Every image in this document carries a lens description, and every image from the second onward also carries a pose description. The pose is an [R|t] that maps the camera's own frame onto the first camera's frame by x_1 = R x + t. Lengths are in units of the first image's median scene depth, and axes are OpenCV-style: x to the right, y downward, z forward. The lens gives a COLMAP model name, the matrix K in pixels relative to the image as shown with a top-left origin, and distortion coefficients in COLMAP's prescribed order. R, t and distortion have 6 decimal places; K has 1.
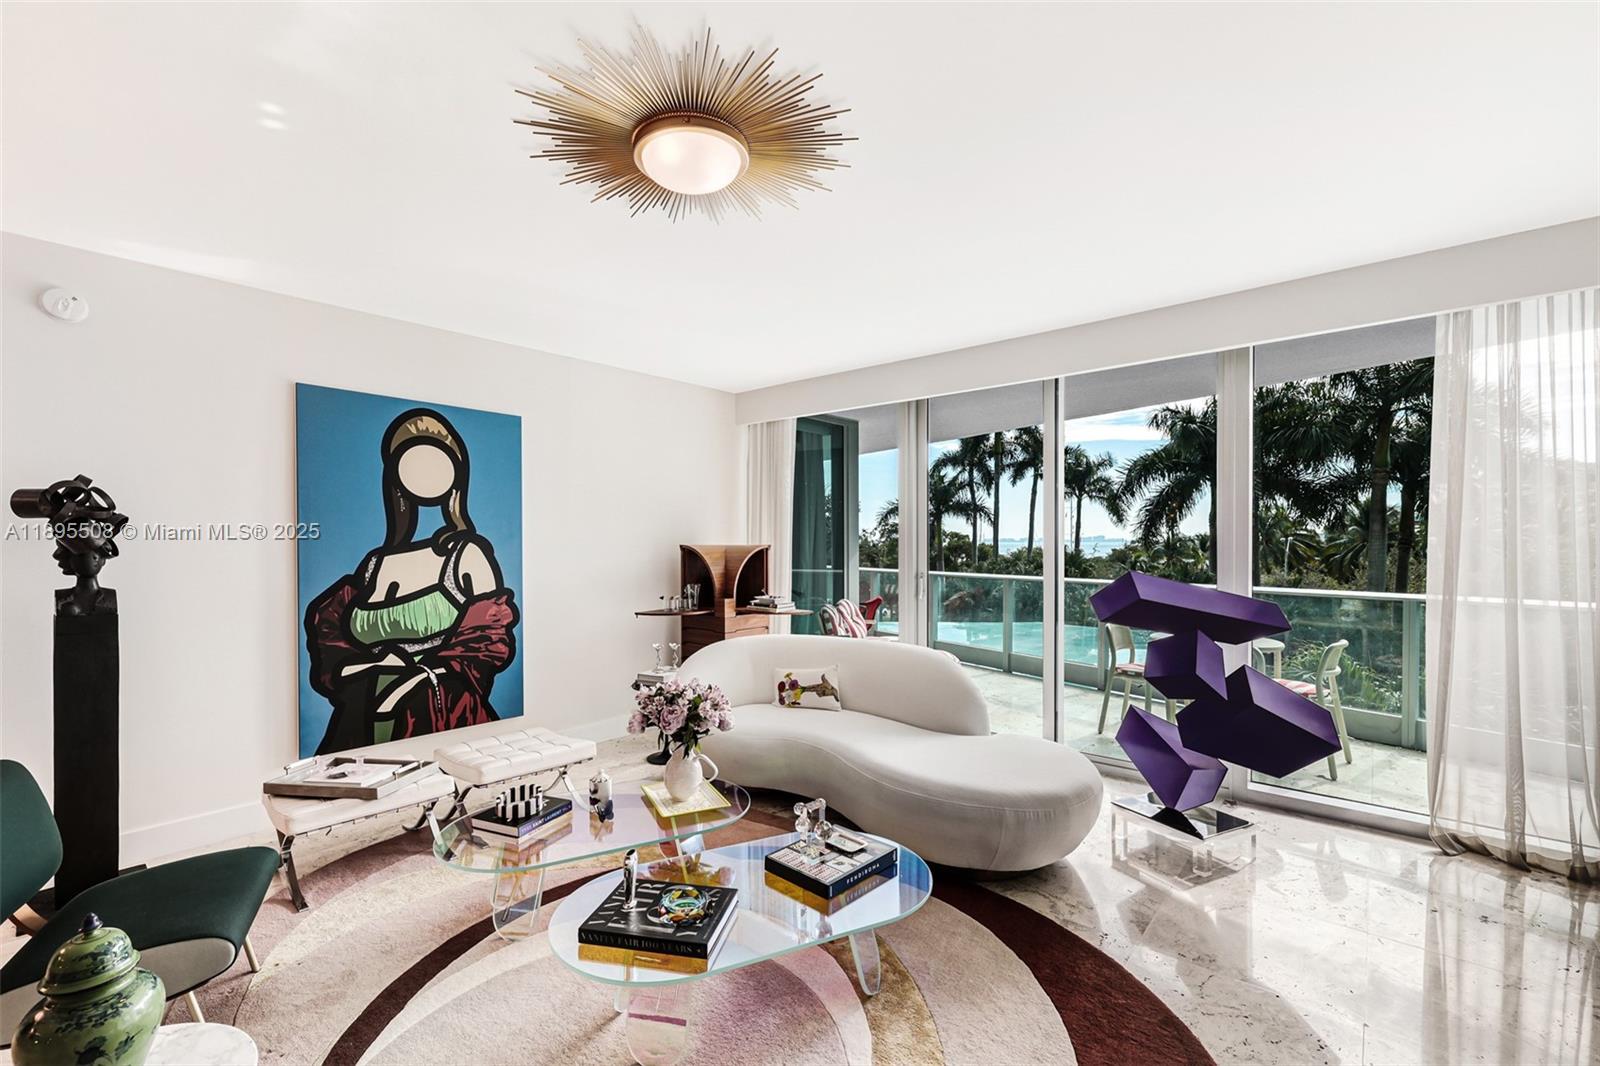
lens RADIAL K [[672.3, 0, 799.1], [0, 672.3, 543.0], [0, 0, 1]] dist [-0.000741, -0.000204]
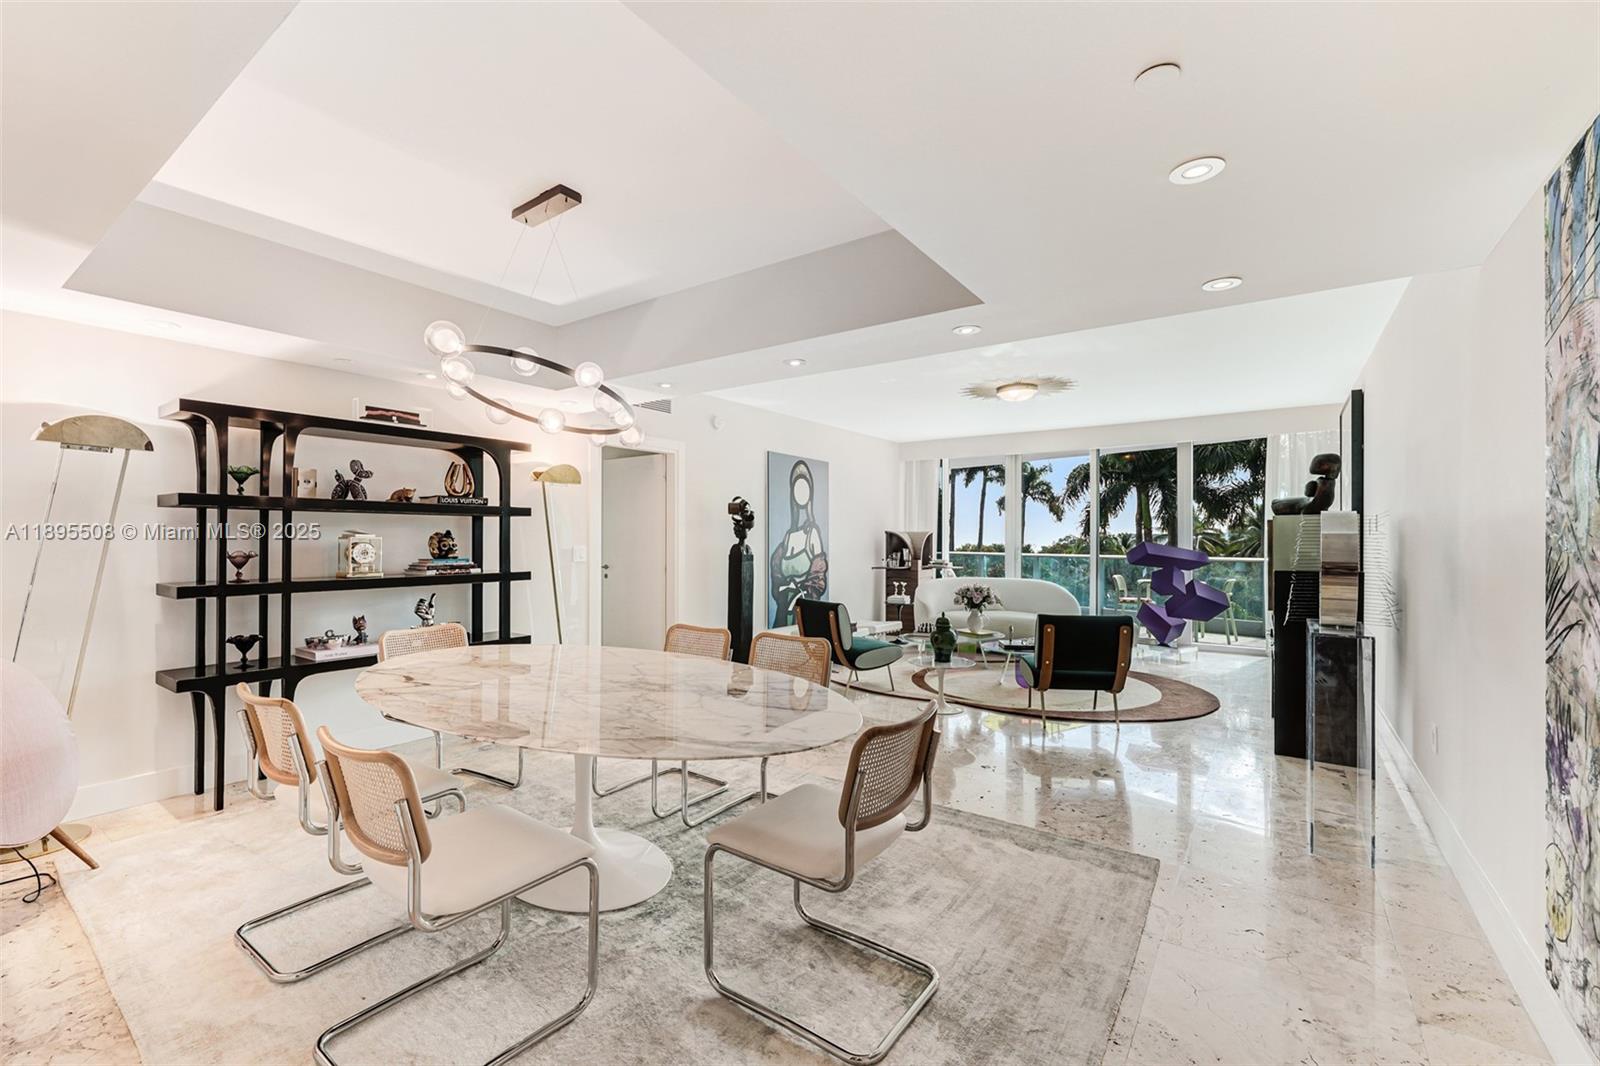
lens RADIAL K [[662.8, 0, 800.0], [0, 662.8, 533.0], [0, 0, 1]] dist [0.000349, -0.000012]
pose [[0.995980, 0.005964, 0.089376, -0.091732], [-0.005048, 0.999932, -0.010477, 0.004538], [-0.089433, 0.009984, 0.995943, -0.119917]]
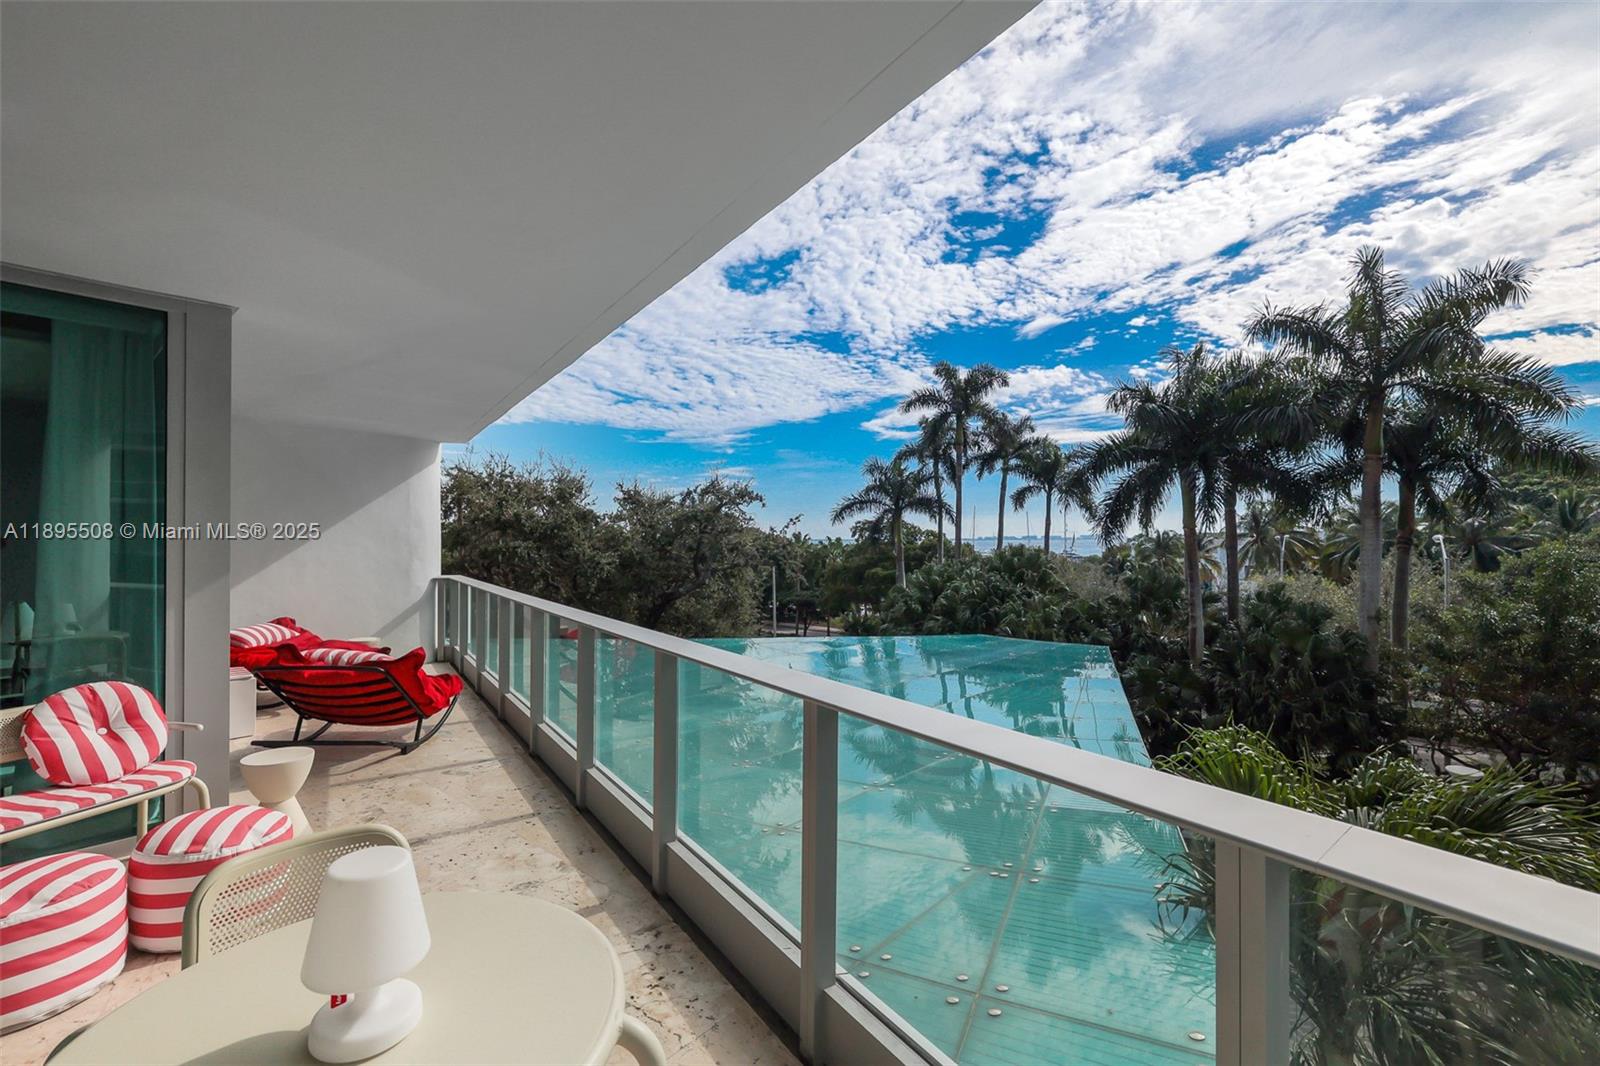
lens RADIAL K [[678.5, 0, 800.0], [0, 678.5, 533.0], [0, 0, 1]] dist [-0.000172, 0.000178]
pose [[0.999999, -0.001345, -0.001051, 0.127512], [0.001332, 0.999923, -0.012326, -0.001907], [0.001068, 0.012325, 0.999923, 0.127091]]
